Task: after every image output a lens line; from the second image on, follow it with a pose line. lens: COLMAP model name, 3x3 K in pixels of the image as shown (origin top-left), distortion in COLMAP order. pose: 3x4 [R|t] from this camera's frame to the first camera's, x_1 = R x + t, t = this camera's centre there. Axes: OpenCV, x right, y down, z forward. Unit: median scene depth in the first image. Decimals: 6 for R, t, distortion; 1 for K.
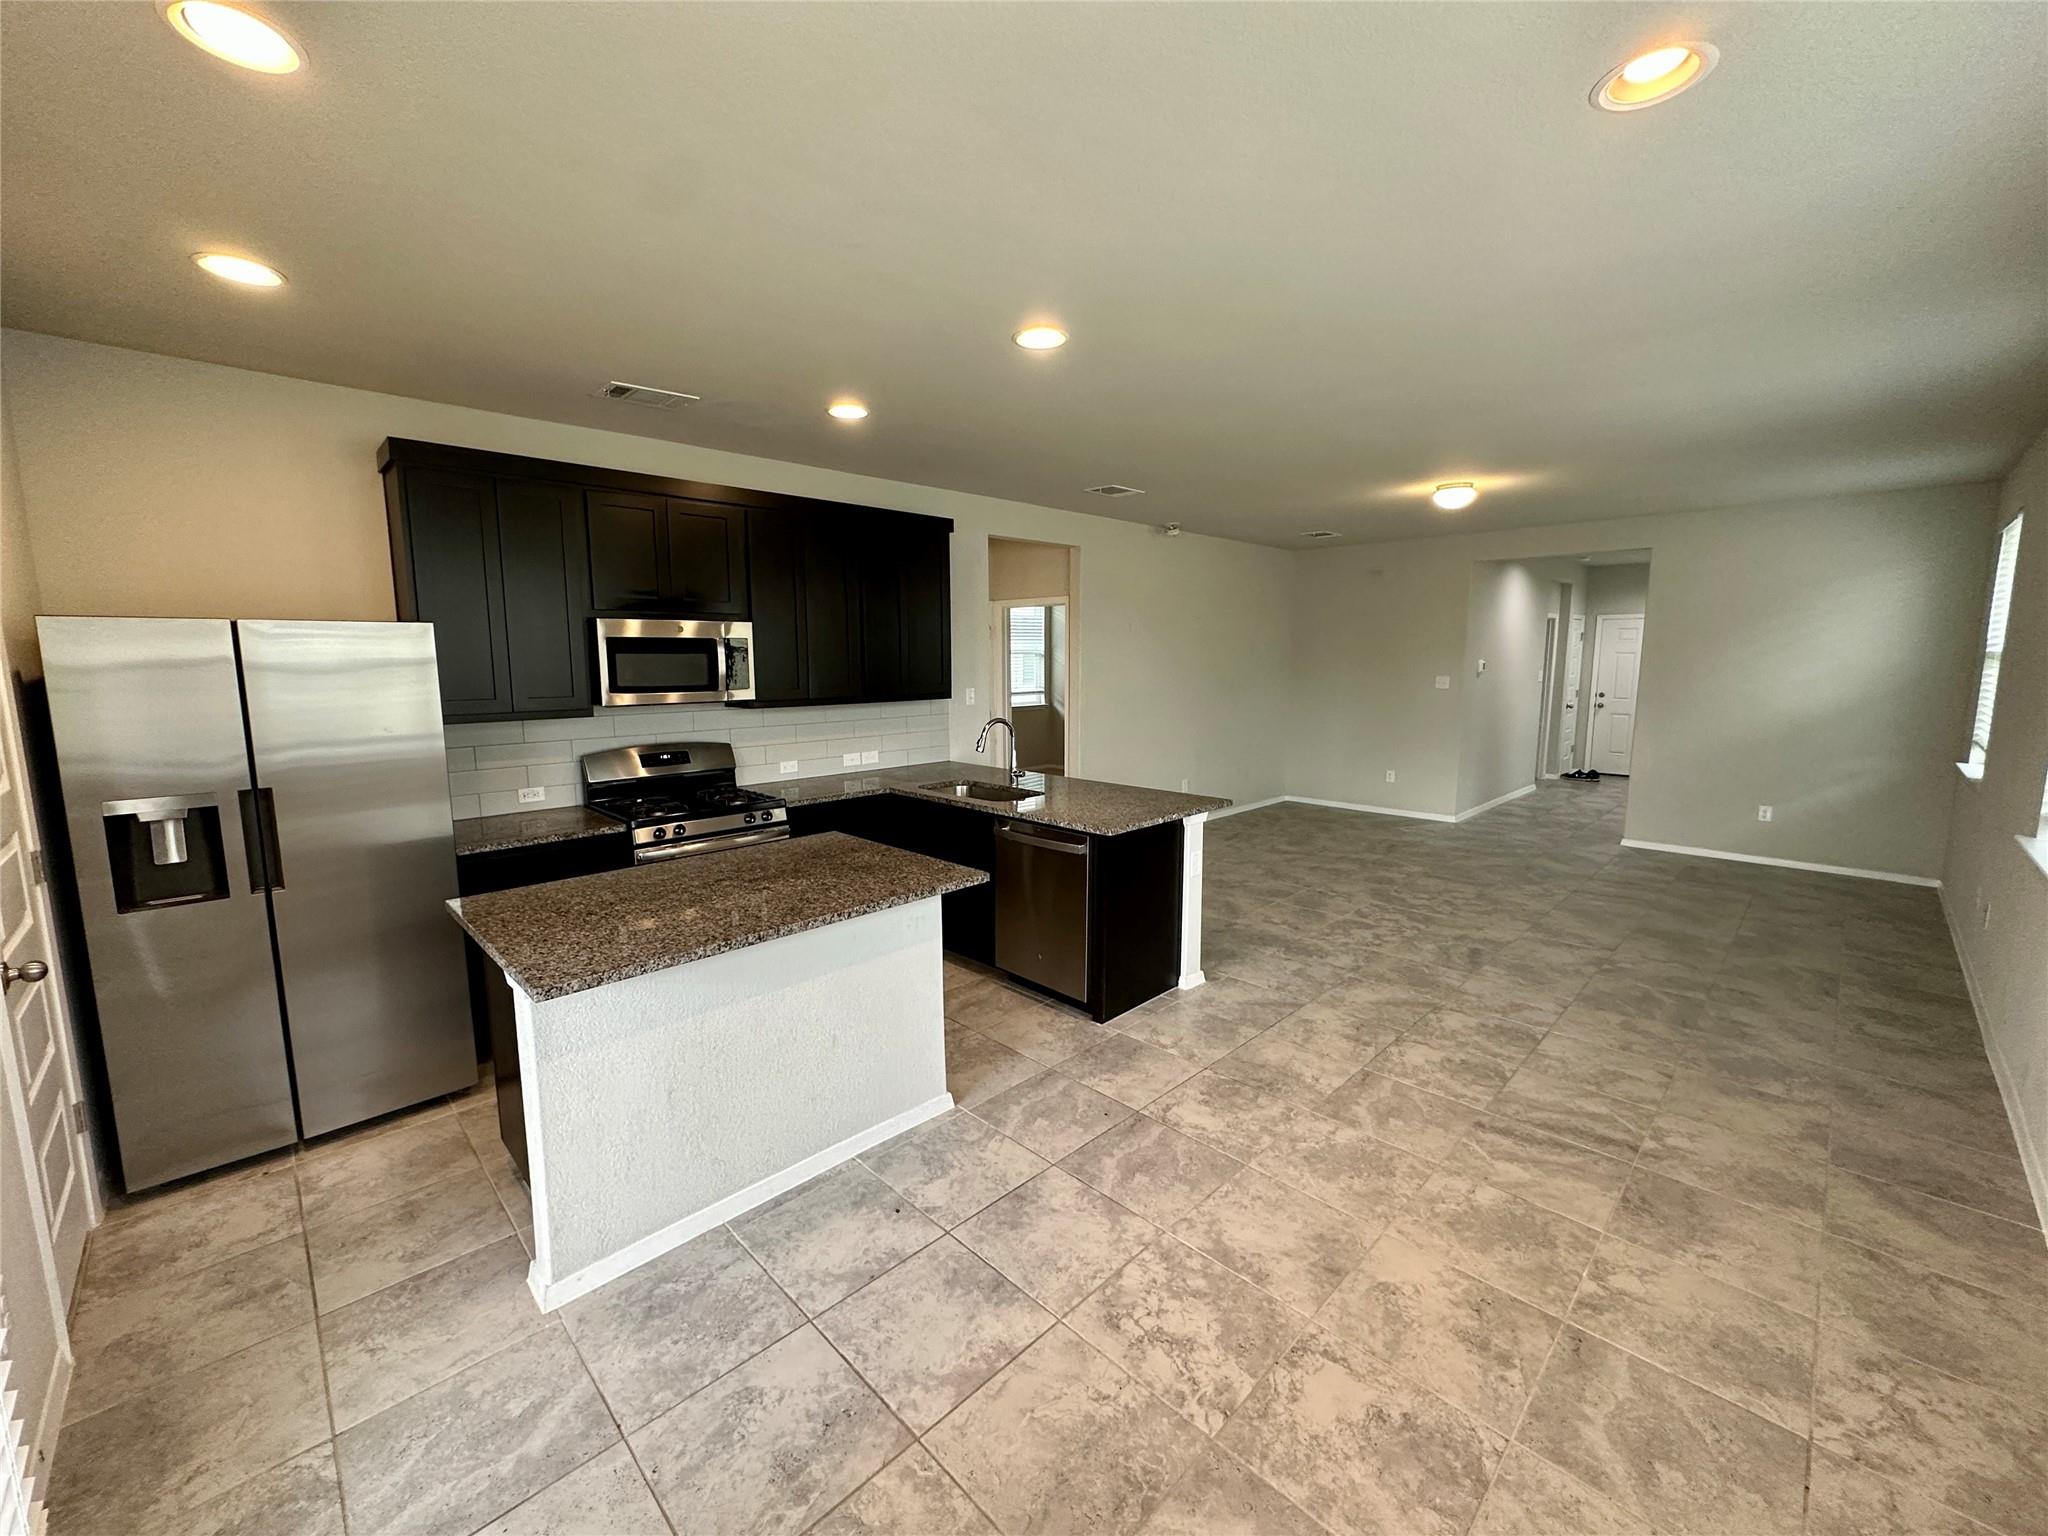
lens RADIAL K [[816.7, 0, 1023.6], [0, 816.7, 763.2], [0, 0, 1]] dist [-0.001620, 0.000522]
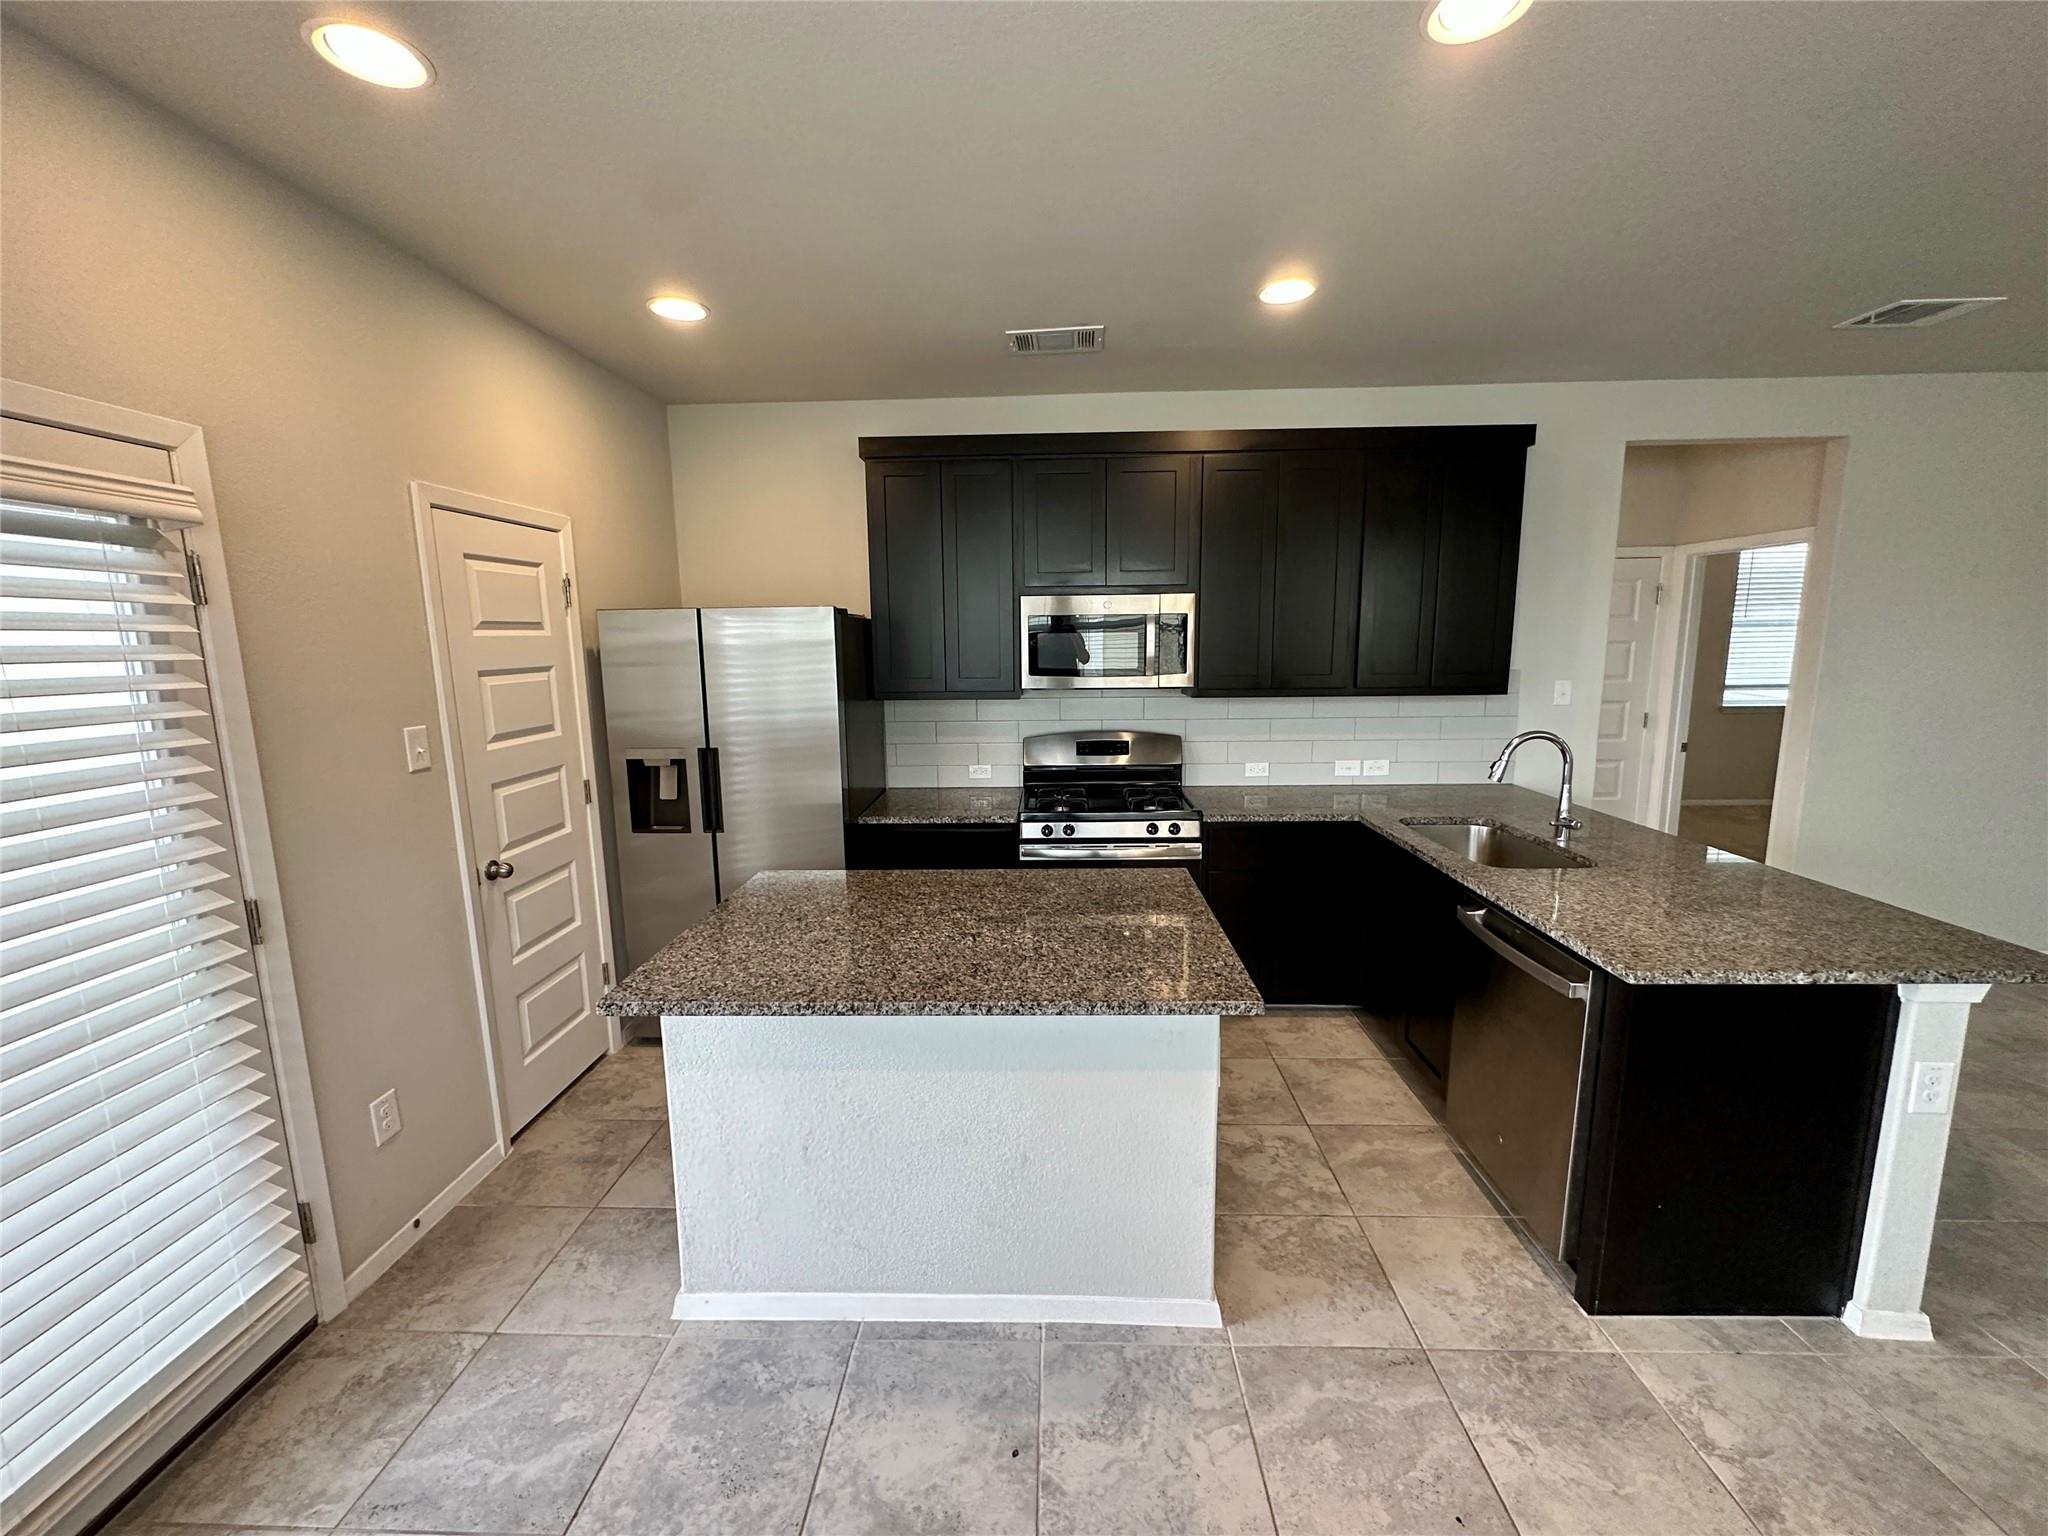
lens RADIAL K [[816.7, 0, 1027.7], [0, 816.7, 762.5], [0, 0, 1]] dist [-0.001620, 0.000522]
pose [[0.689188, 0.106278, -0.716746, 0.197581], [-0.086204, 0.994186, 0.064526, -0.049755], [0.719436, 0.017316, 0.694343, 0.369534]]
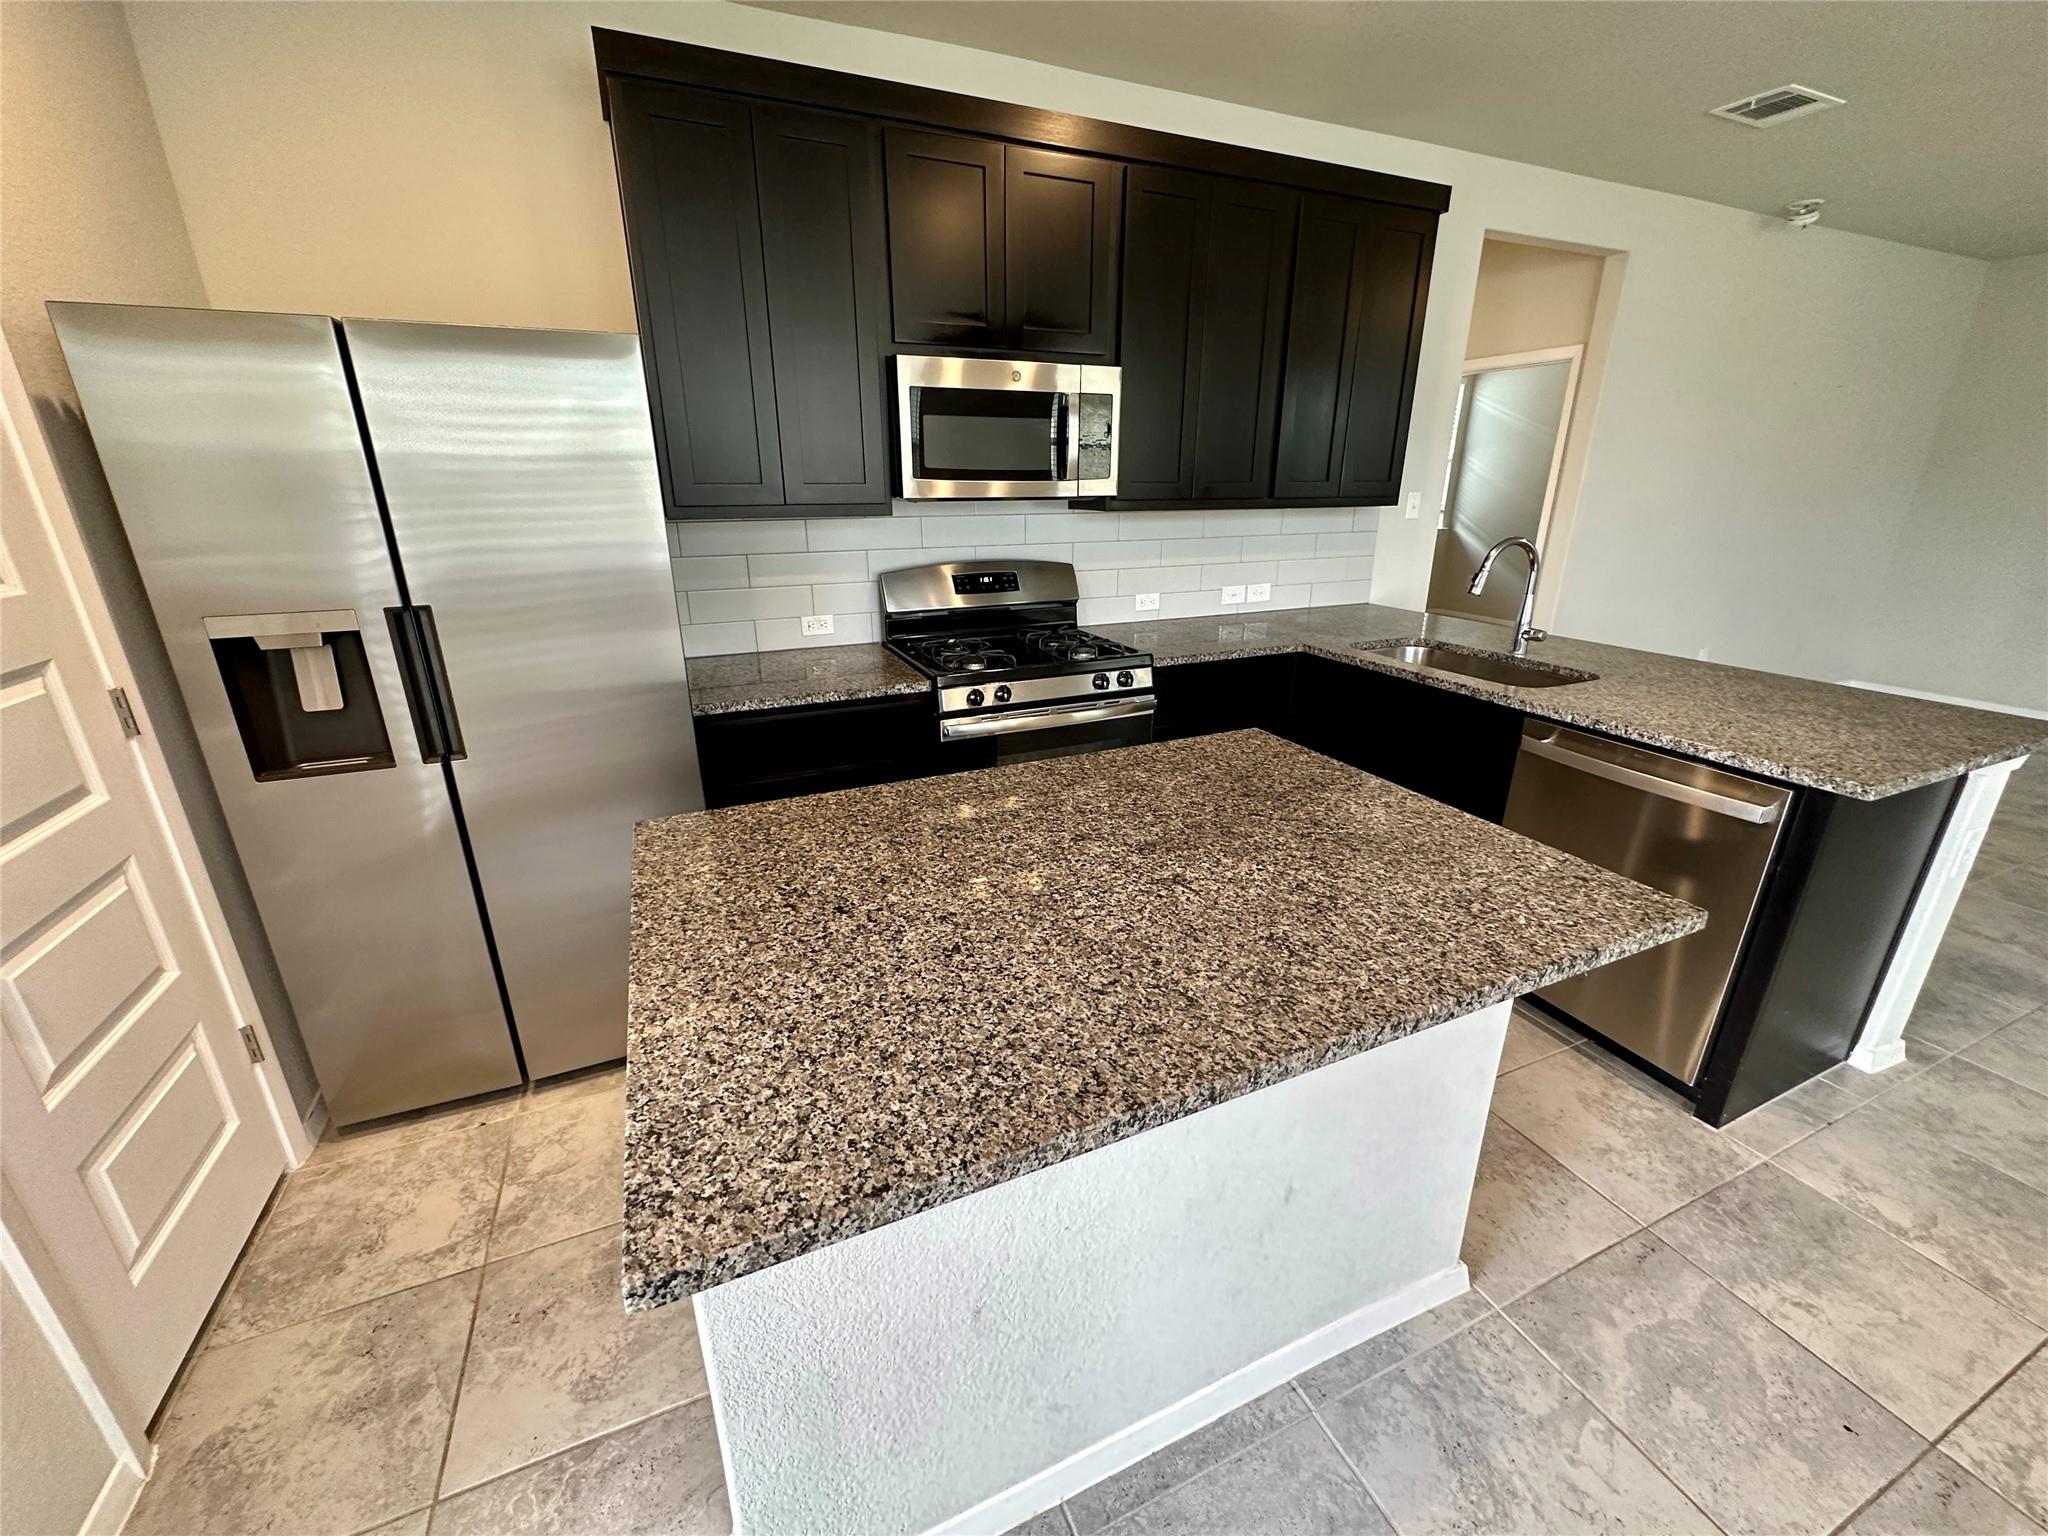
lens RADIAL K [[816.7, 0, 1025.0], [0, 816.7, 762.1], [0, 0, 1]] dist [-0.001620, 0.000522]
pose [[0.934285, 0.120013, -0.335720, -0.187681], [-0.048934, 0.975895, 0.212683, -0.006948], [0.353152, -0.182278, 0.917637, 0.414167]]
